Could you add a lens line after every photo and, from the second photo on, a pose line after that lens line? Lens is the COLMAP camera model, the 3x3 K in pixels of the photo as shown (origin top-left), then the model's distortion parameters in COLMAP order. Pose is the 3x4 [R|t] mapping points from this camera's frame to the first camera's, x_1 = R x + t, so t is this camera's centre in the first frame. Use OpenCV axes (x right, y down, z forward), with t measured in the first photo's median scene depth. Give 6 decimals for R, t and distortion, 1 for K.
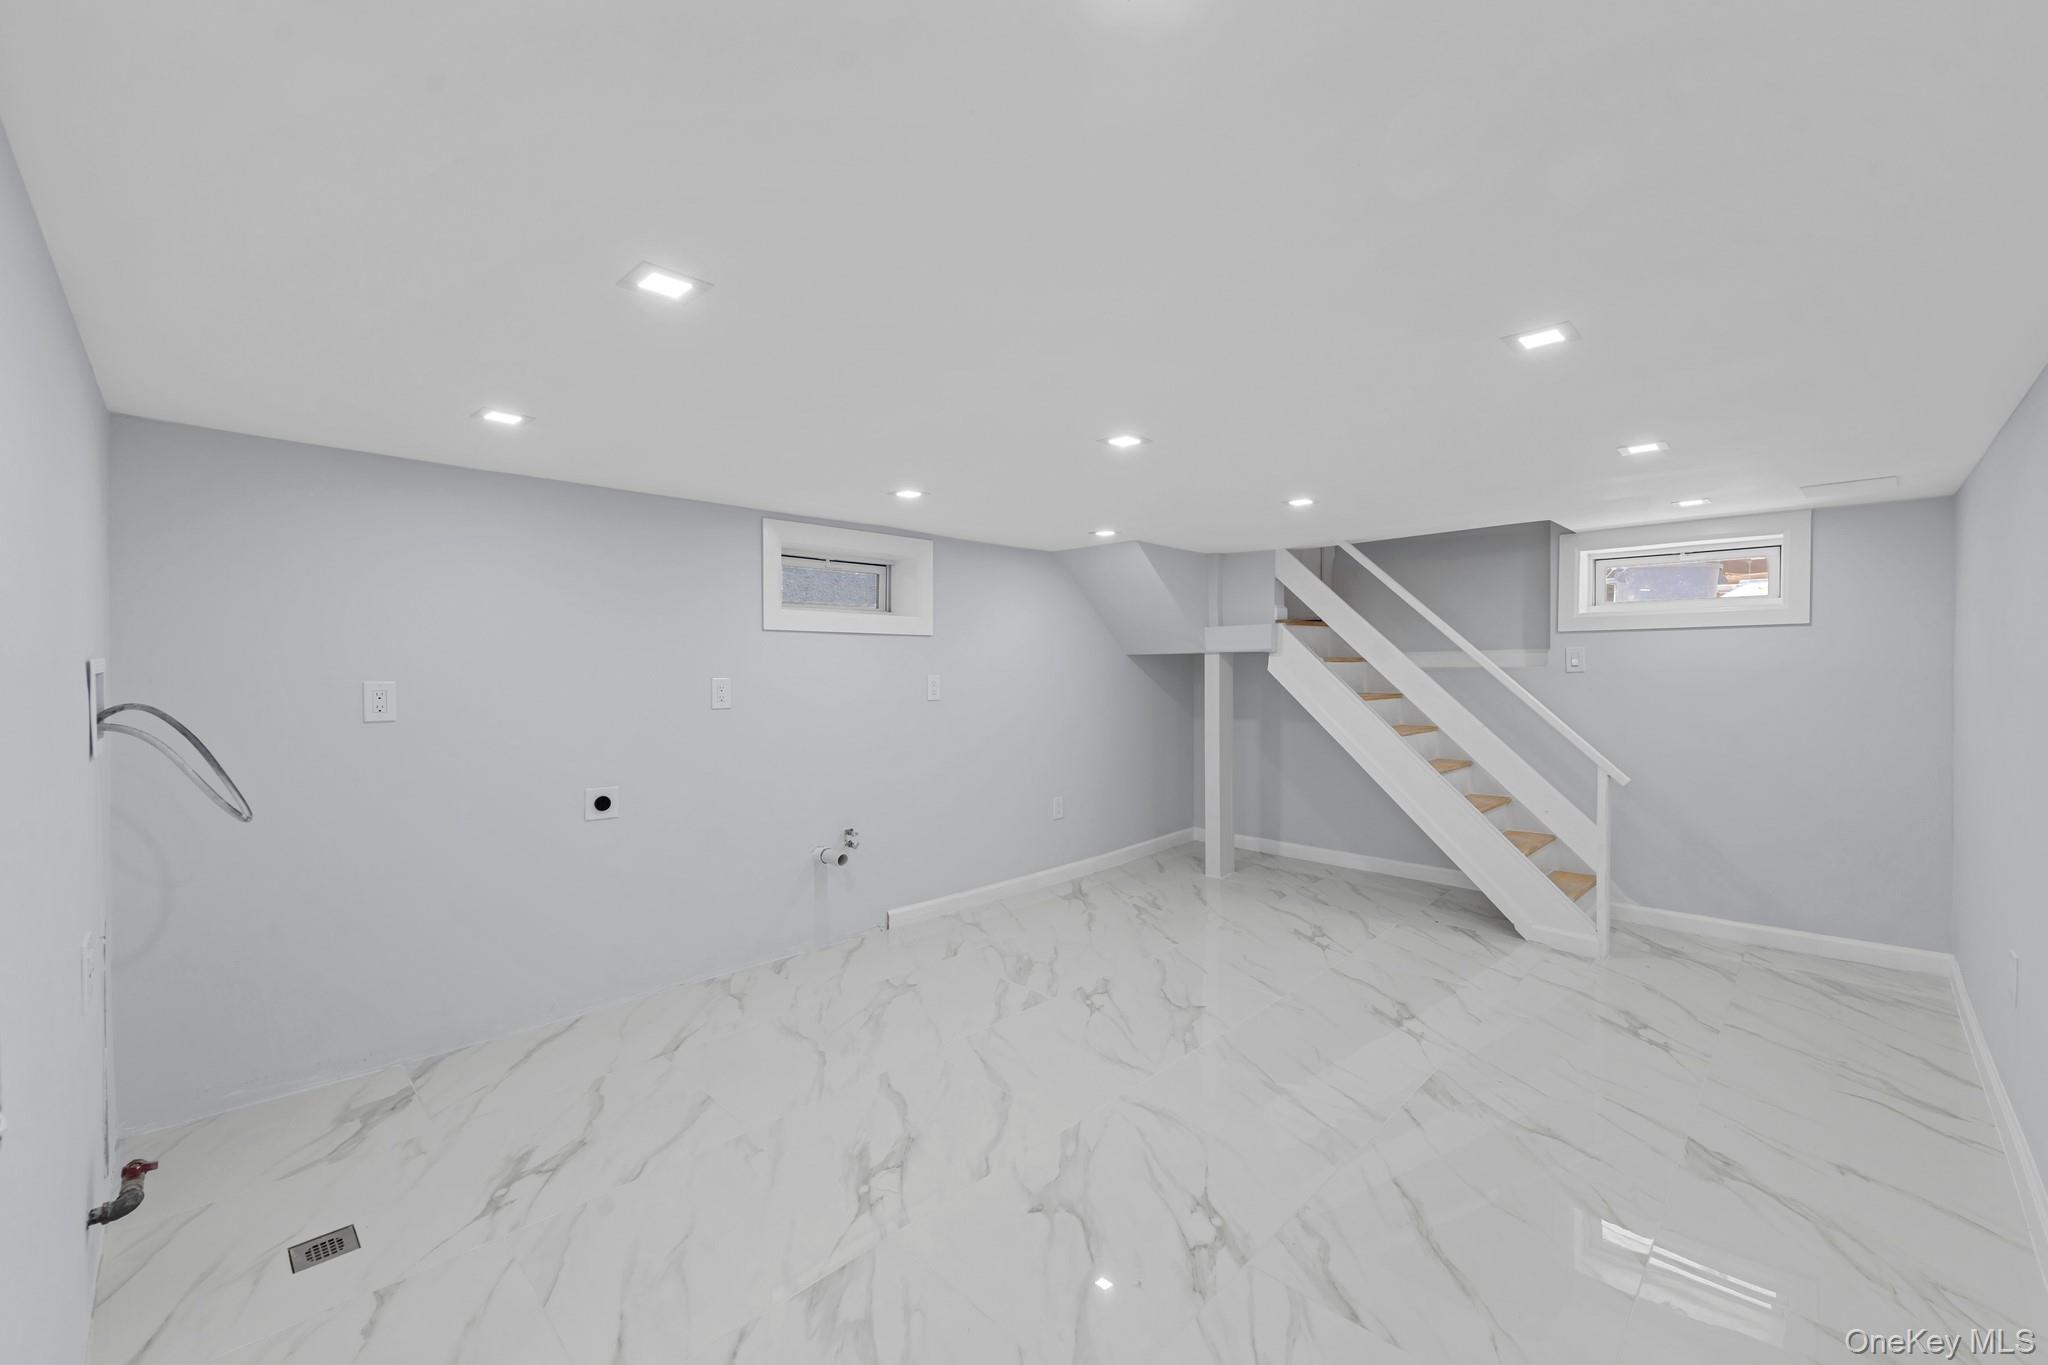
lens RADIAL K [[822.7, 0, 1024.0], [0, 822.7, 682.5], [0, 0, 1]] dist [-0.001130, -0.000306]
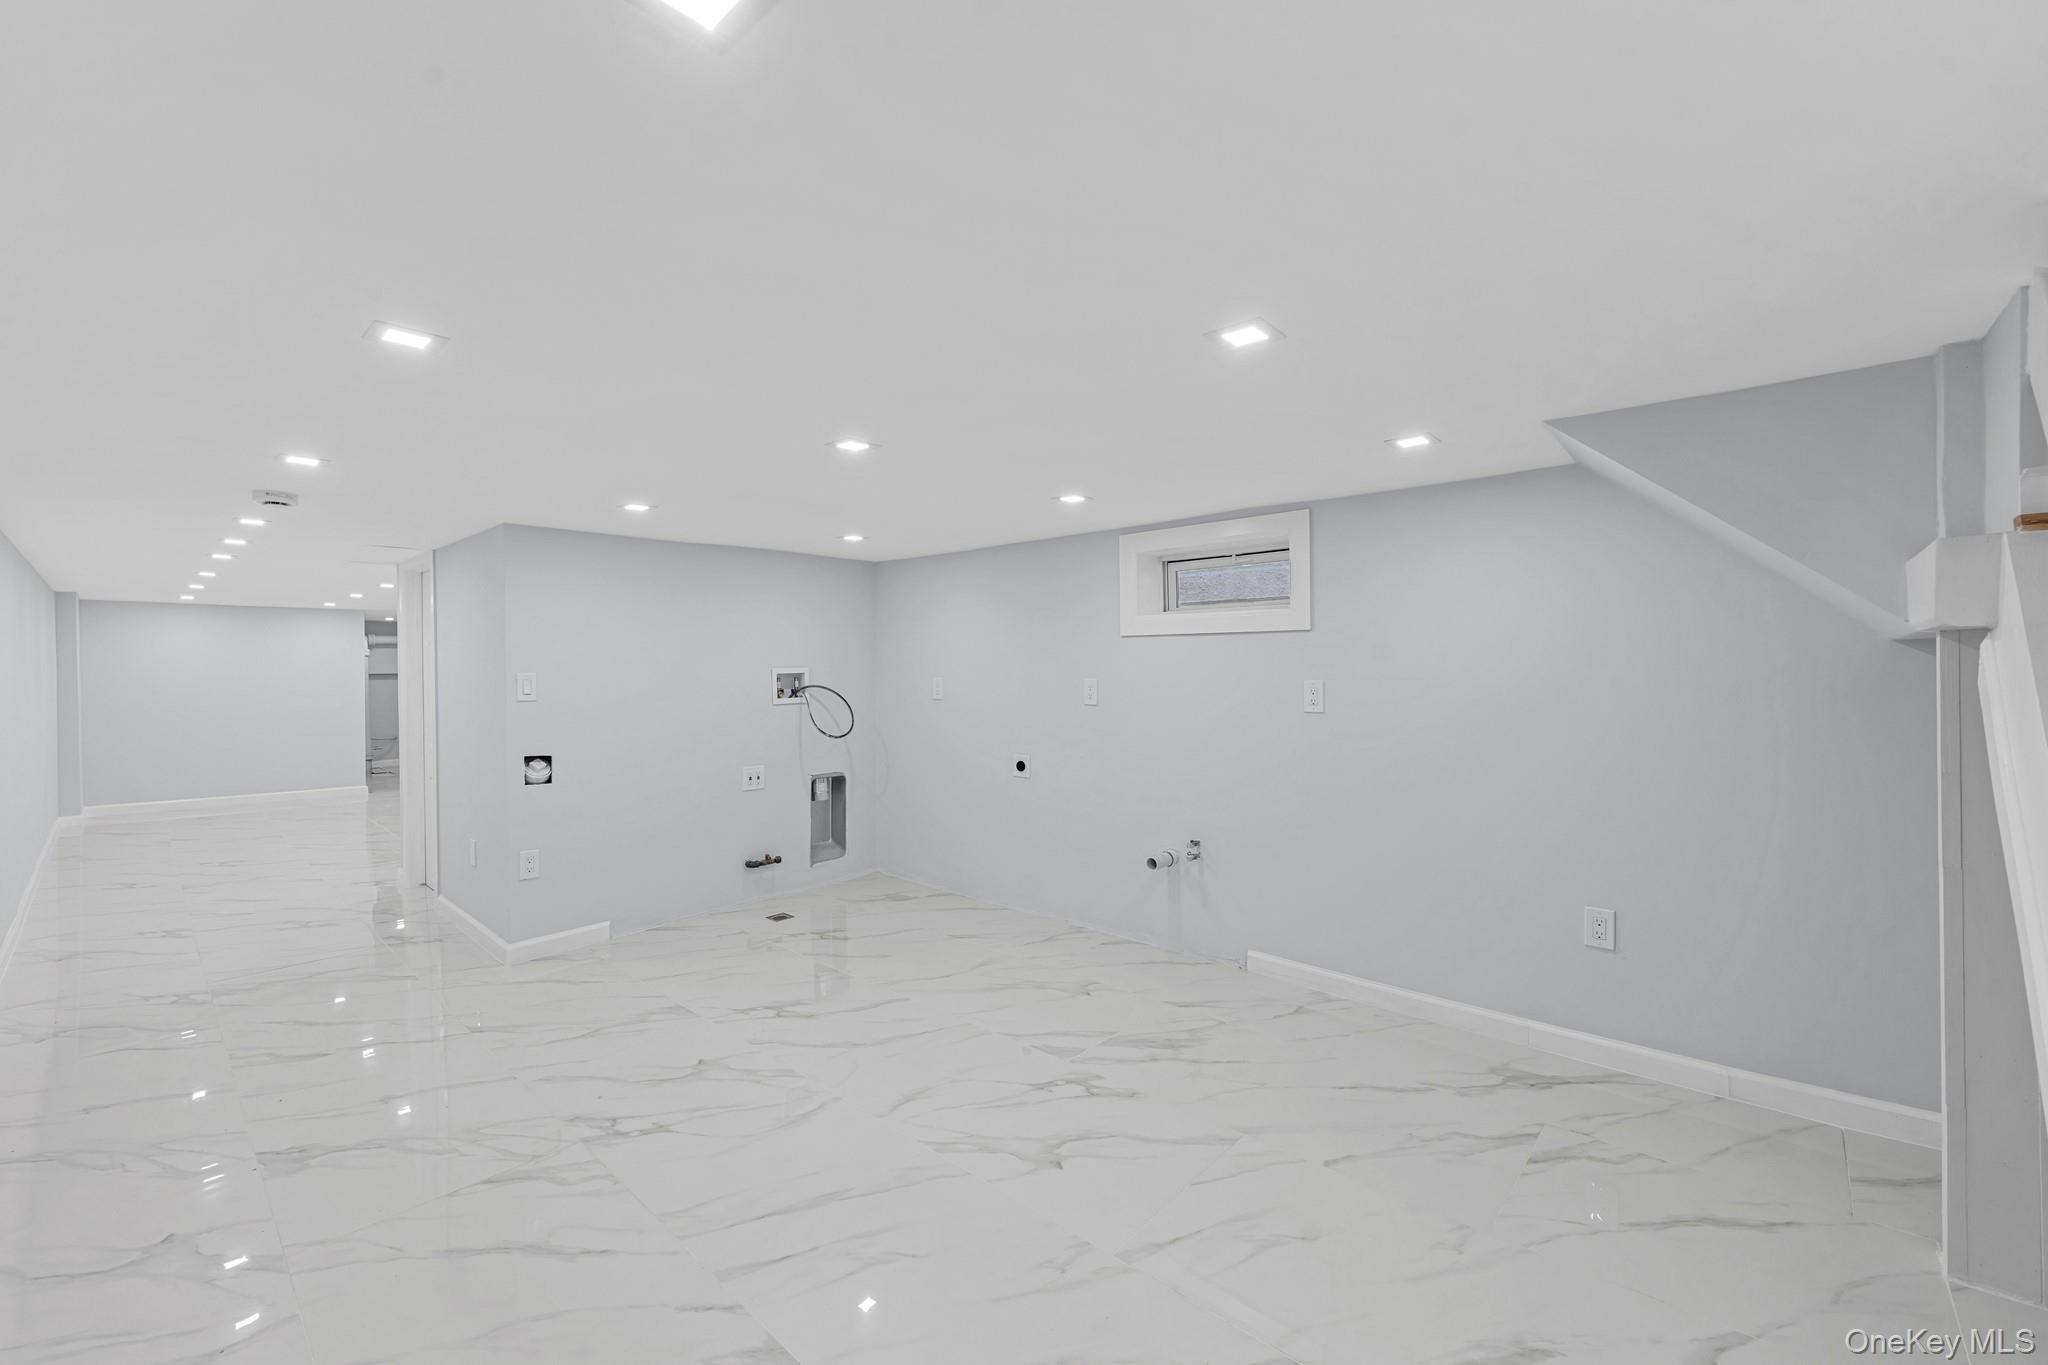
lens RADIAL K [[831.0, 0, 1019.7], [0, 831.0, 663.1], [0, 0, 1]] dist [0.000094, -0.000237]
pose [[0.031558, -0.008362, -0.999467, 0.866617], [-0.017211, 0.999812, -0.008909, -0.016466], [0.999354, 0.017483, 0.031408, 0.892025]]
